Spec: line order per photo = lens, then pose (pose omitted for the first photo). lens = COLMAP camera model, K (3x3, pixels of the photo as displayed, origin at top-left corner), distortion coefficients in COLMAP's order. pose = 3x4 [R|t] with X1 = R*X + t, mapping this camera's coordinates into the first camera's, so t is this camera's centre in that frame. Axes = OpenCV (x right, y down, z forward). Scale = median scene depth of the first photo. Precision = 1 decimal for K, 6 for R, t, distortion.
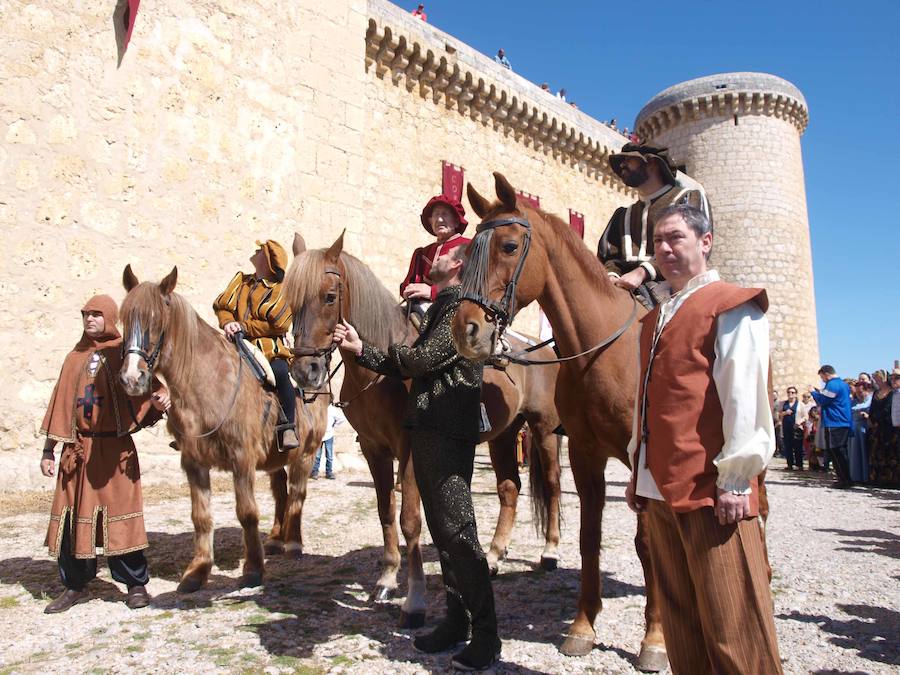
lens RADIAL K [[720.9, 0, 447.0], [0, 720.9, 319.7], [0, 0, 1]] dist [-0.115984, 0.082741]
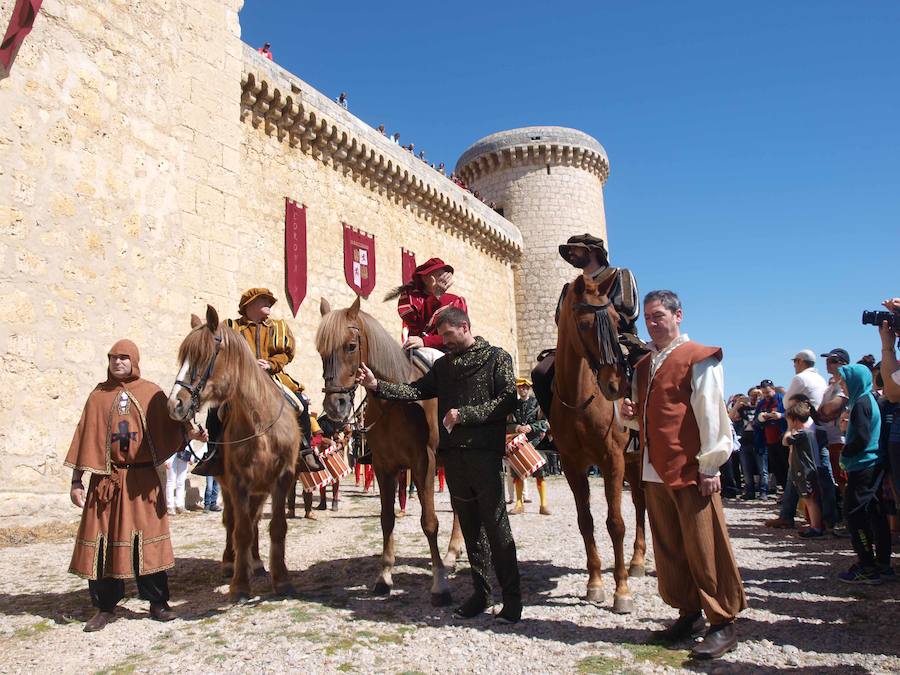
lens RADIAL K [[720.9, 0, 447.0], [0, 720.9, 319.7], [0, 0, 1]] dist [-0.115984, 0.082741]
pose [[0.965719, 0.012884, 0.259269, -0.099556], [-0.001263, 0.998989, -0.044940, -0.006016], [-0.259586, 0.043072, 0.964759, -0.069384]]
